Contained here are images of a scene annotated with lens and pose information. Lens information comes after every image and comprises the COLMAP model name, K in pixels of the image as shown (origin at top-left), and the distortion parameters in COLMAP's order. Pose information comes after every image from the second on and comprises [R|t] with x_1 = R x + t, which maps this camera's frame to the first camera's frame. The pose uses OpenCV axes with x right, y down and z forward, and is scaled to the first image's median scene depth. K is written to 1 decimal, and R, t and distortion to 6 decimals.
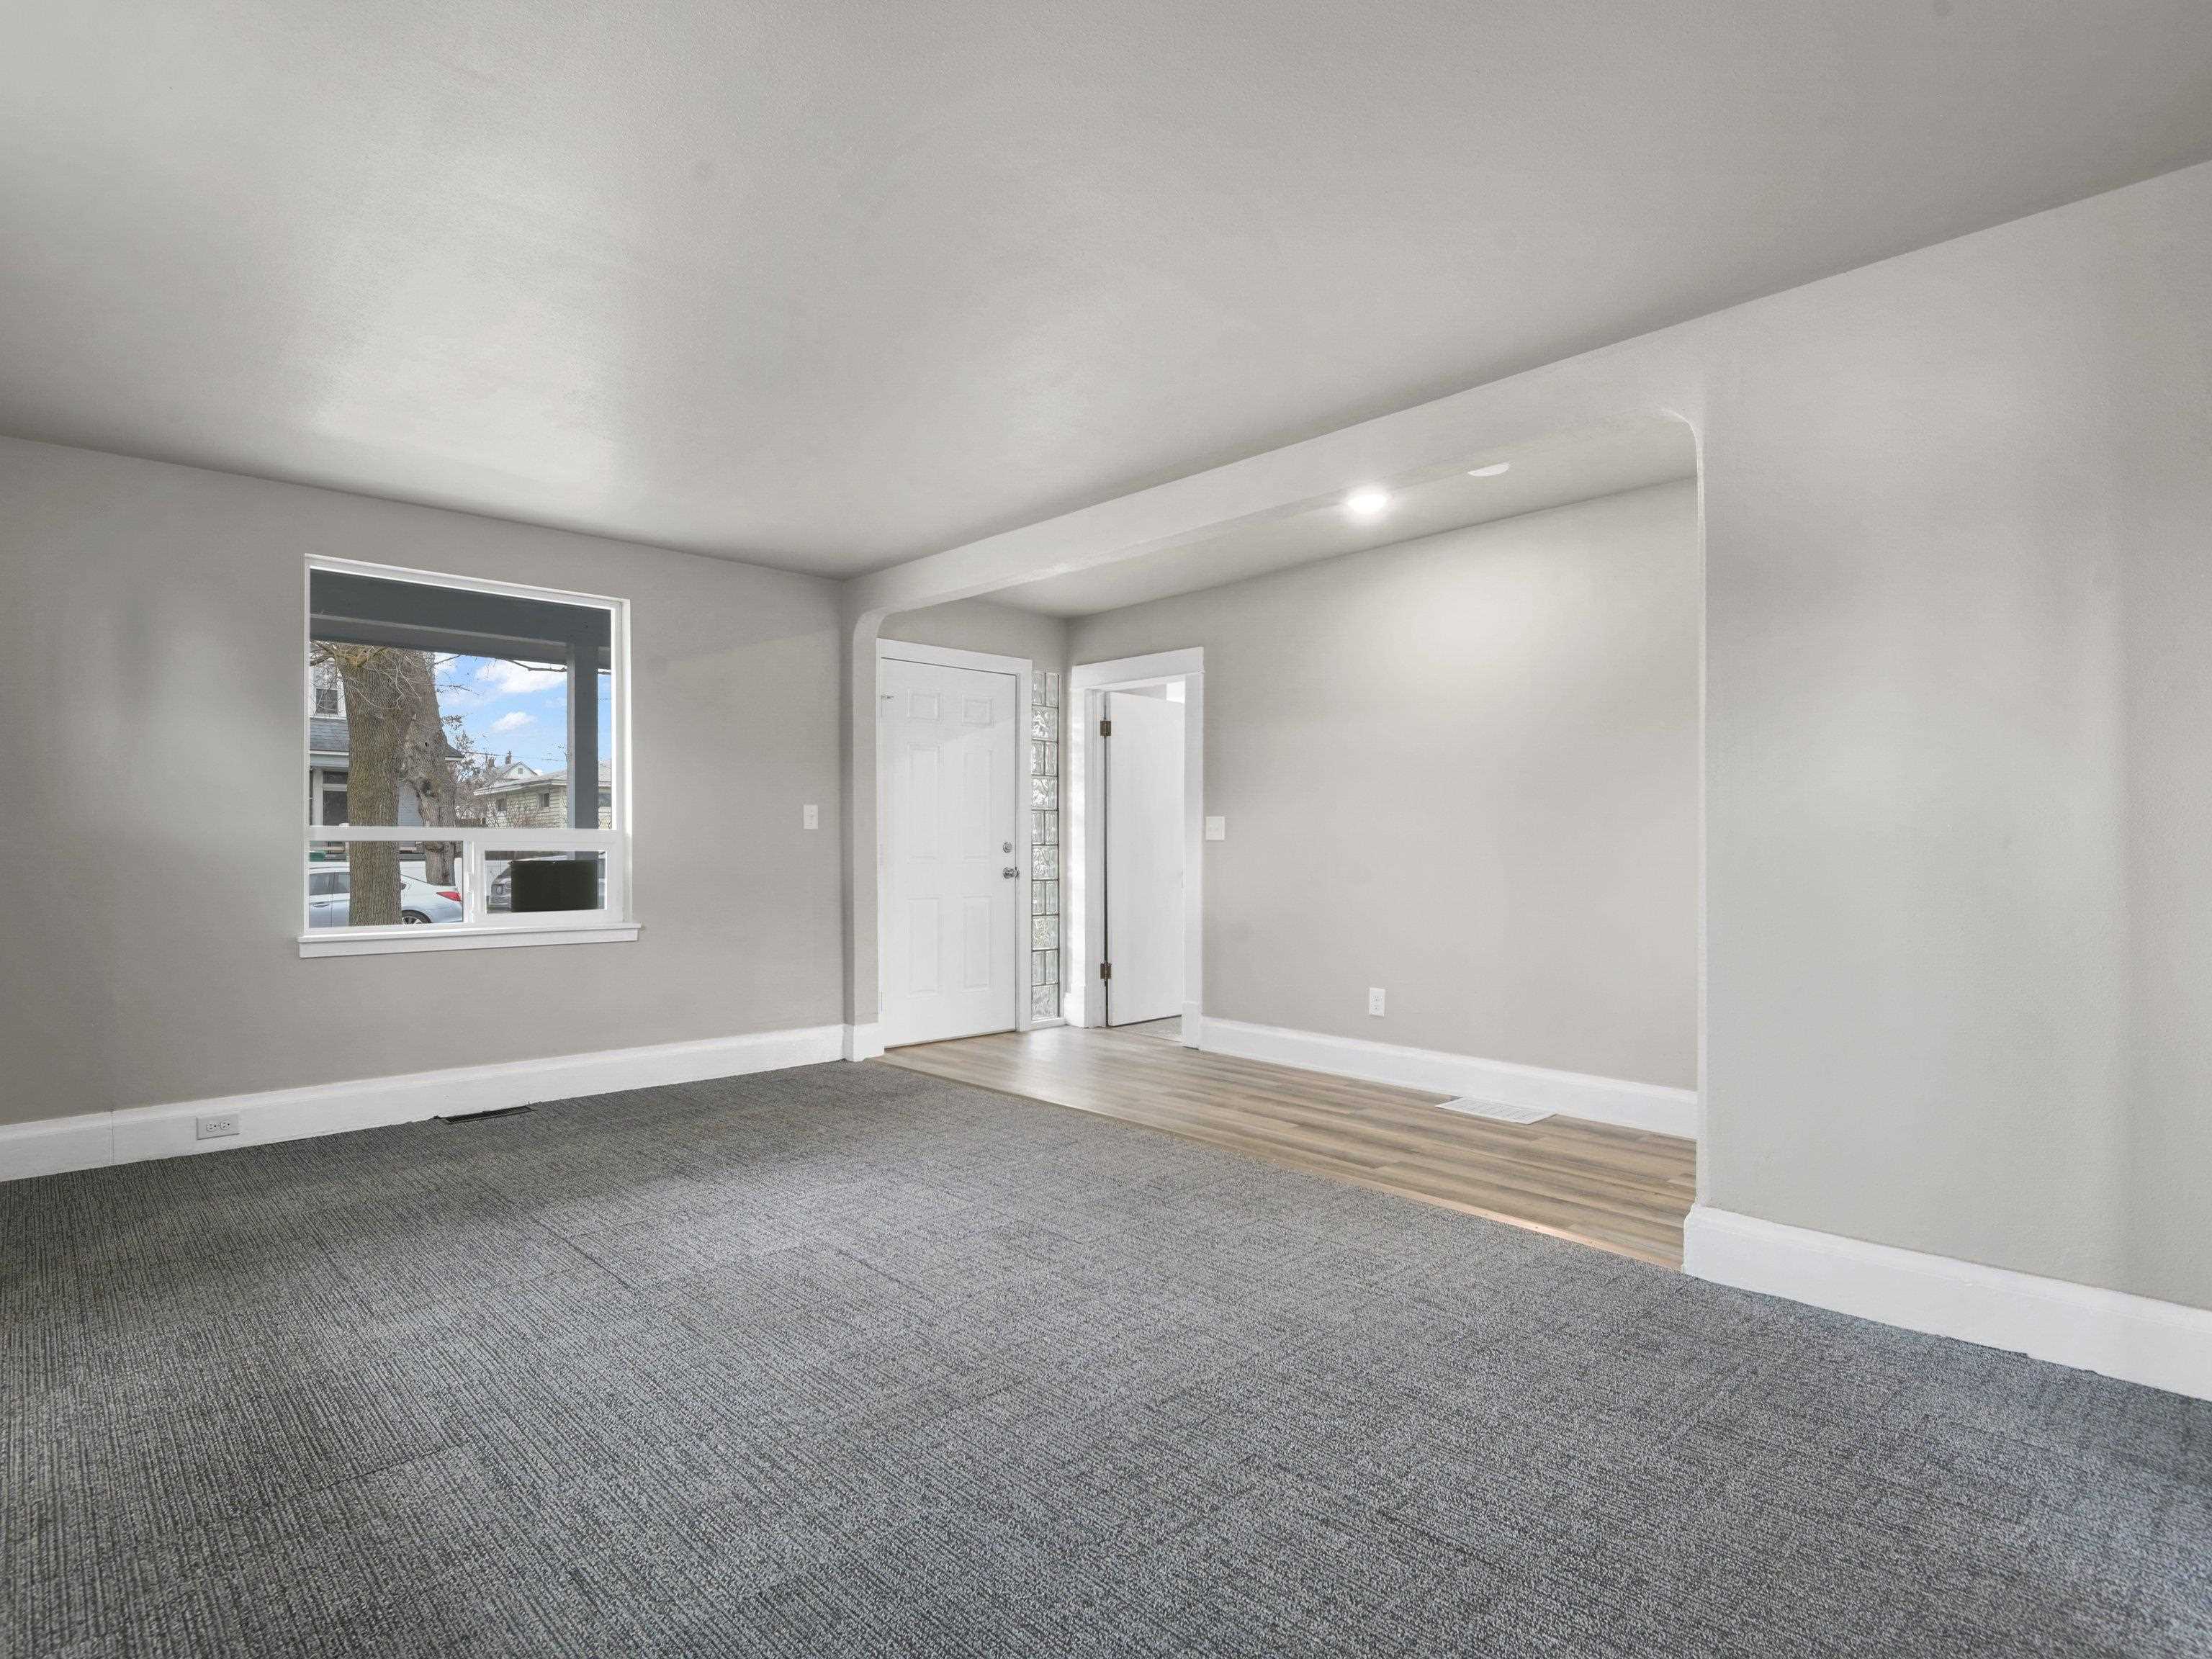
lens RADIAL K [[1151.8, 0, 1097.3], [0, 1151.8, 853.1], [0, 0, 1]] dist [-0.013081, -0.003539]
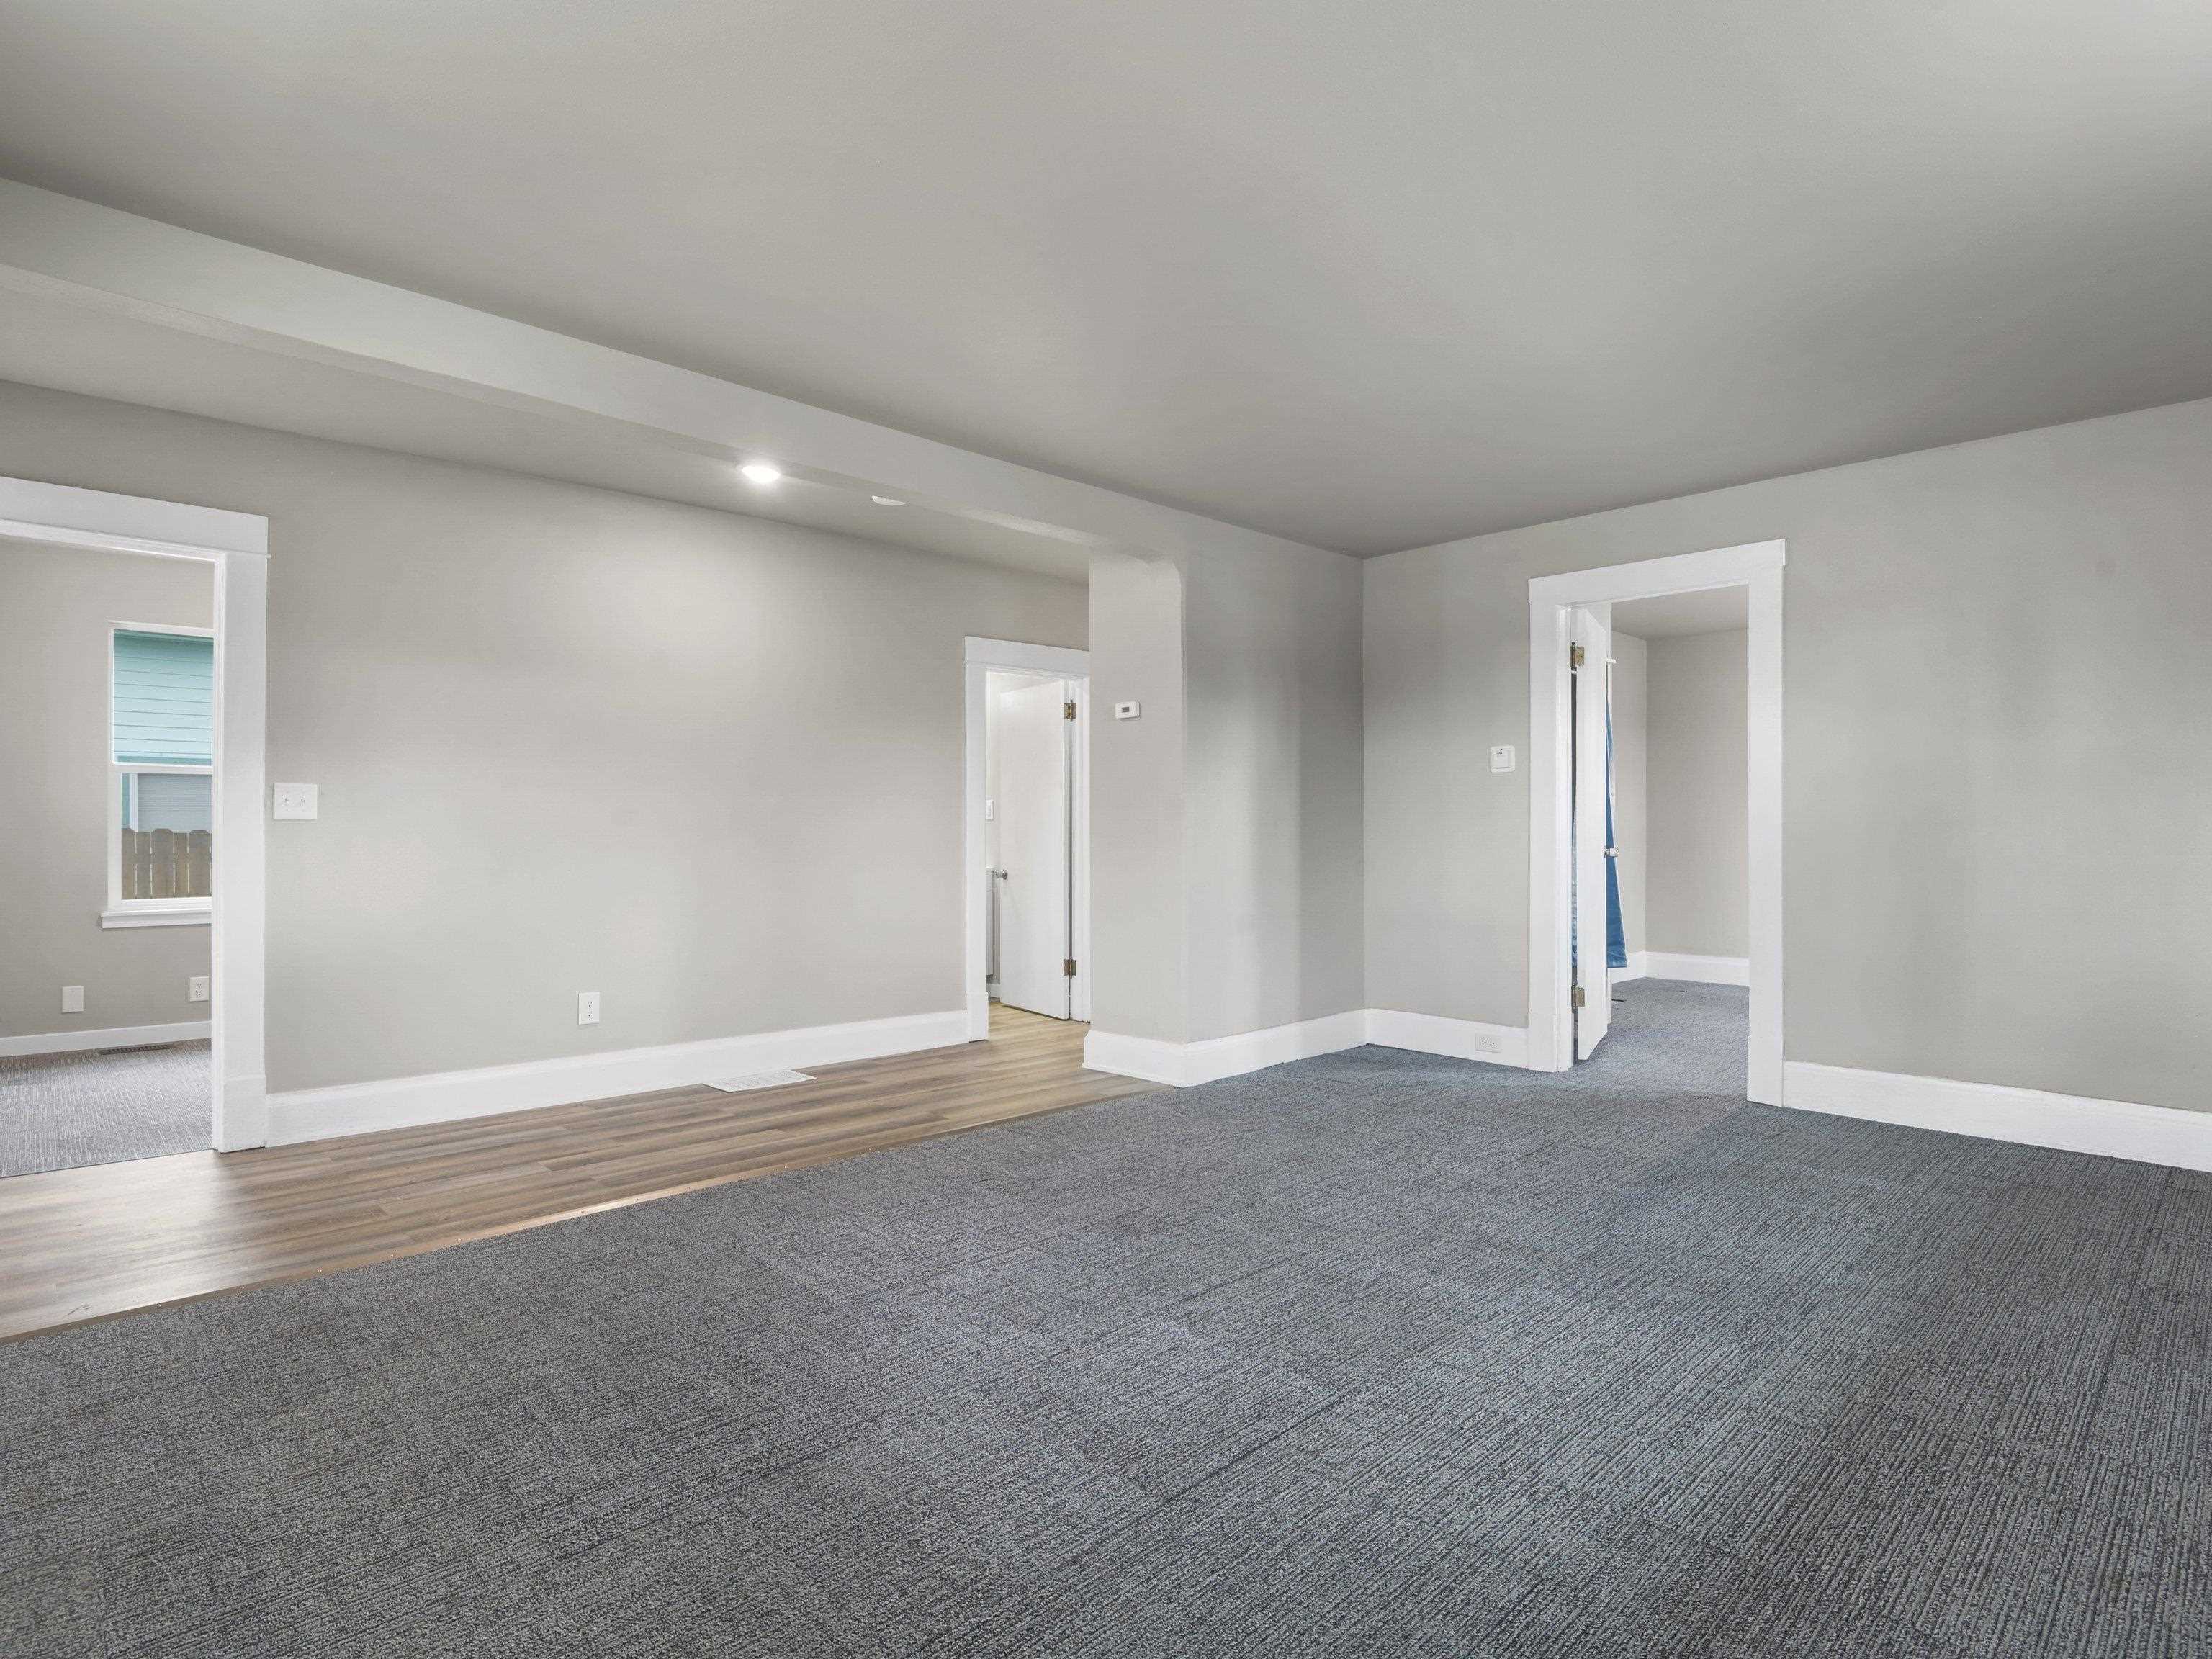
lens RADIAL K [[1152.7, 0, 1100.1], [0, 1152.7, 819.5], [0, 0, 1]] dist [-0.010306, -0.006193]
pose [[-0.006999, 0.009844, 0.999927, -0.888184], [0.008405, 0.999917, -0.009785, -0.001463], [-0.999940, 0.008335, -0.007081, 0.877812]]
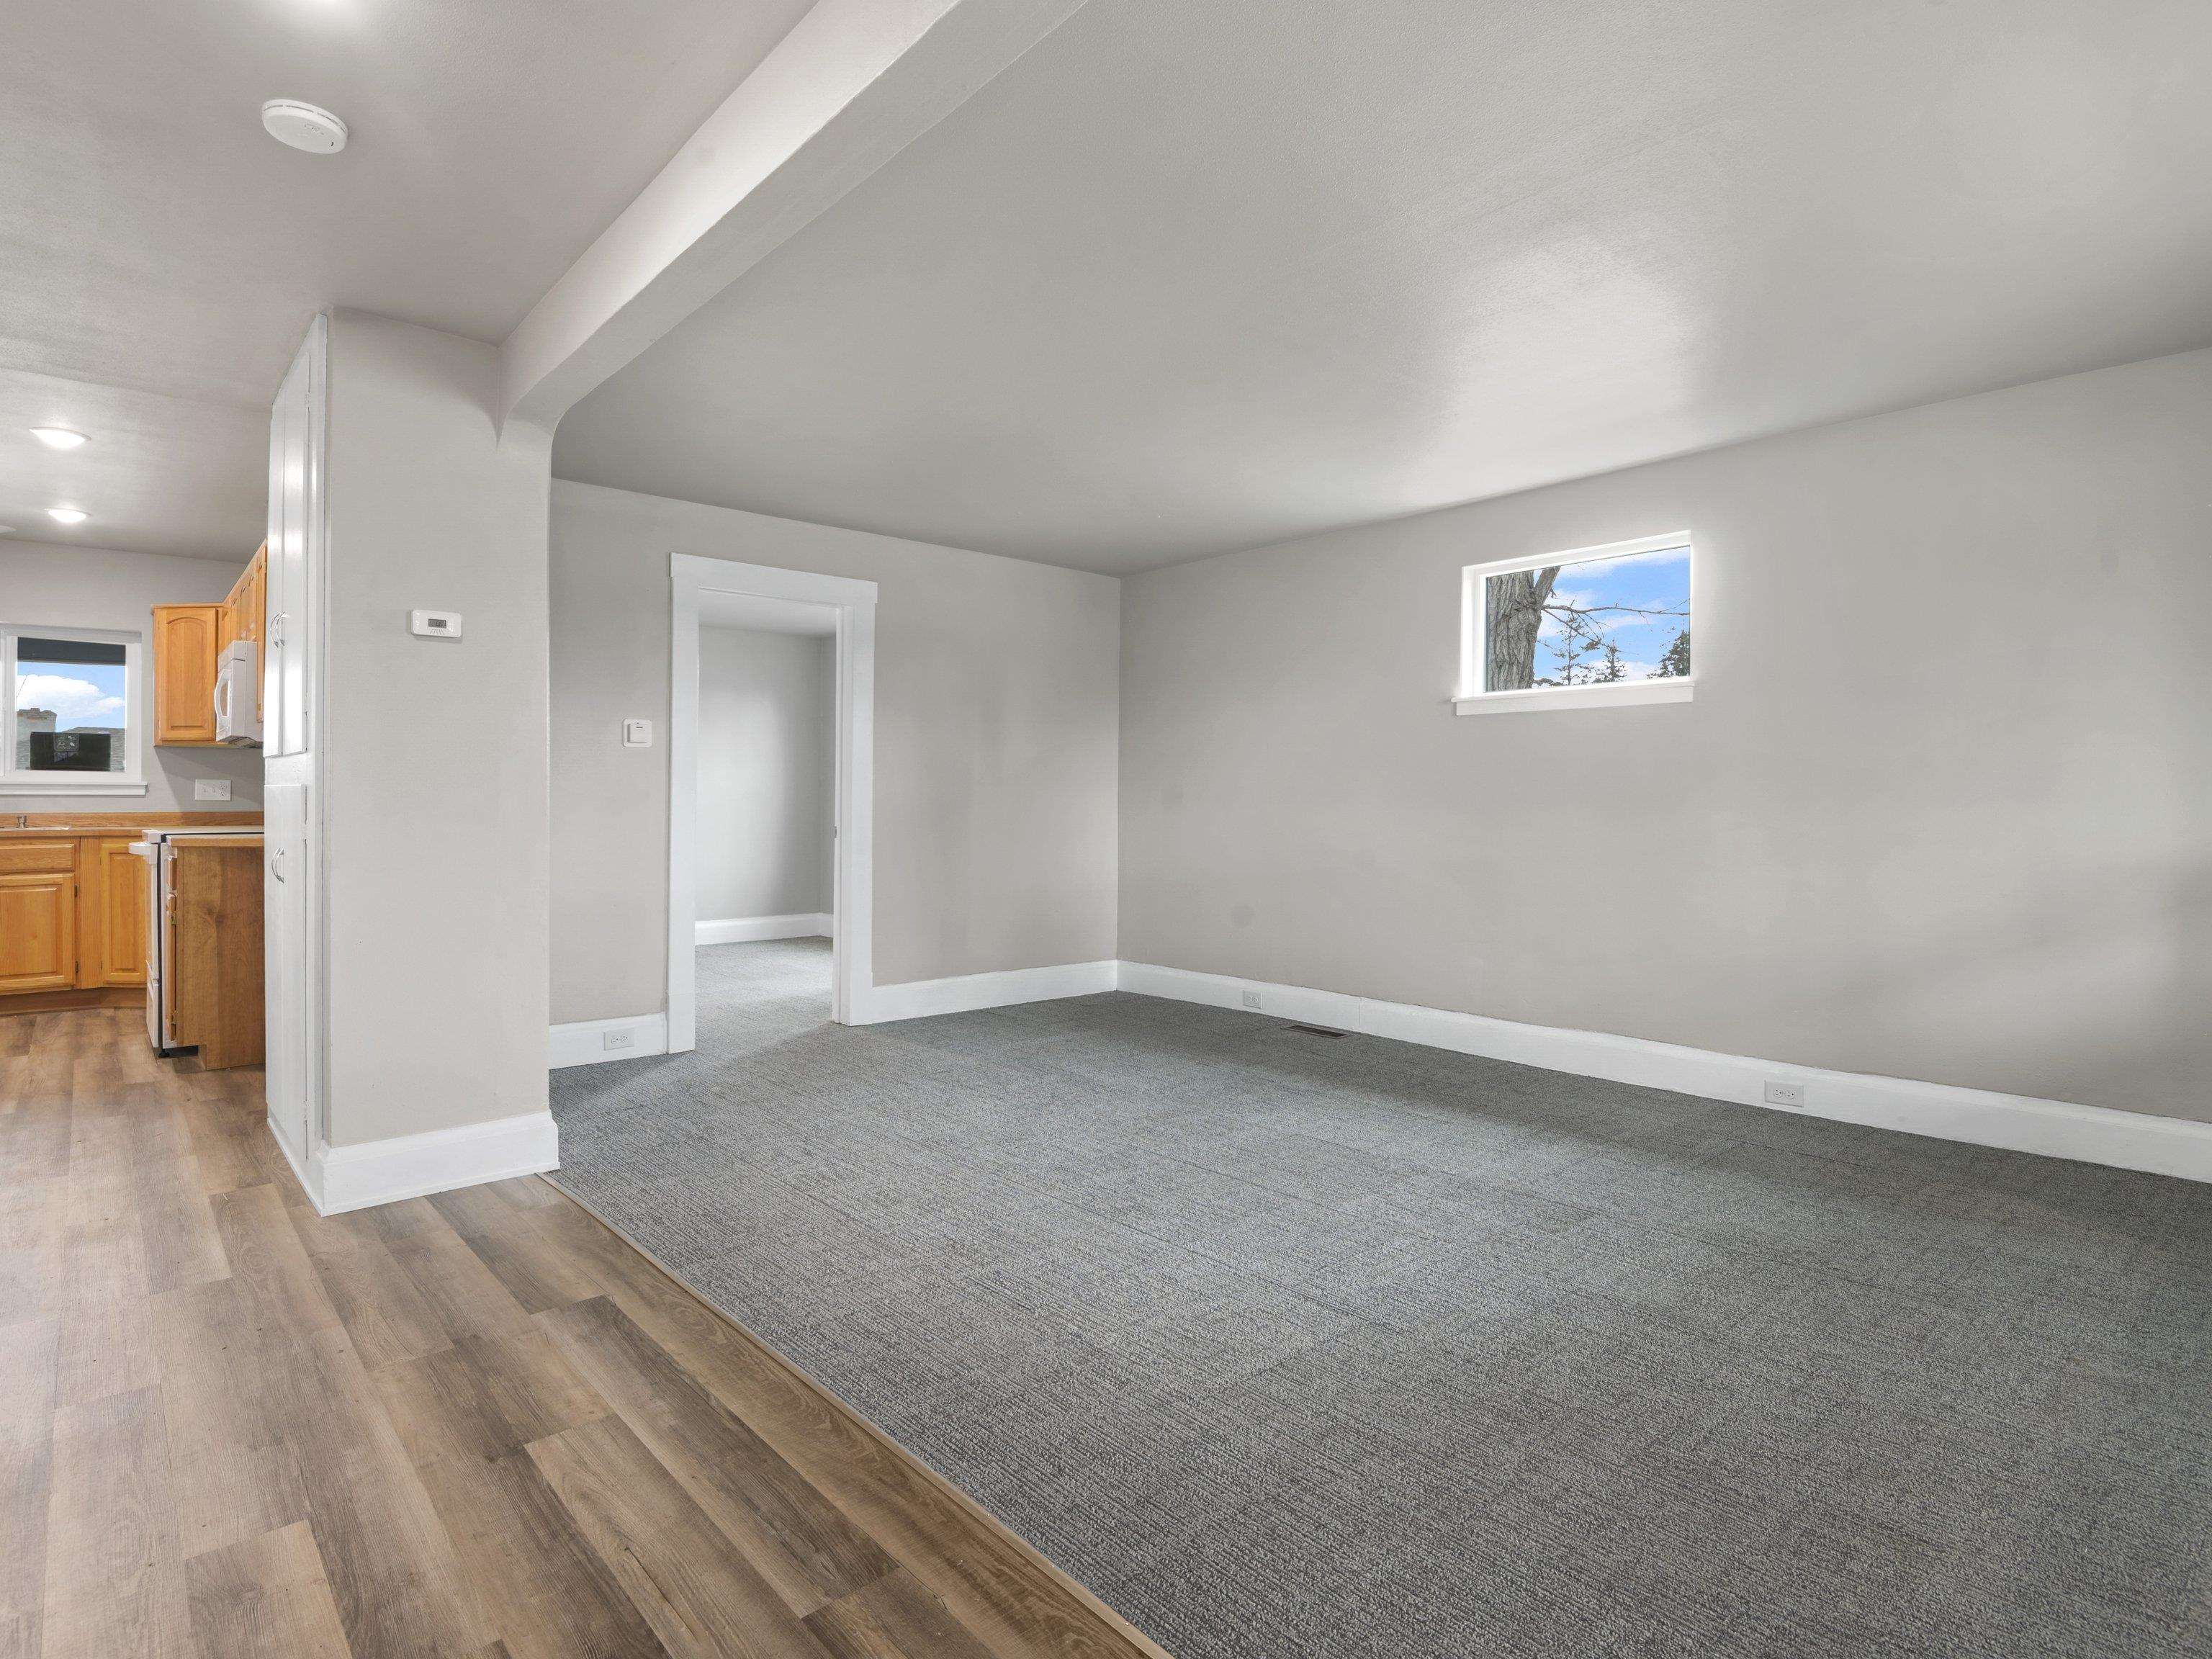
lens RADIAL K [[1152.7, 0, 1100.1], [0, 1152.7, 819.5], [0, 0, 1]] dist [-0.010306, -0.006193]
pose [[-0.999369, -0.001413, 0.035483, -0.069225], [-0.000745, 0.999823, 0.018820, -0.012303], [-0.035503, 0.018782, -0.999193, 1.678660]]
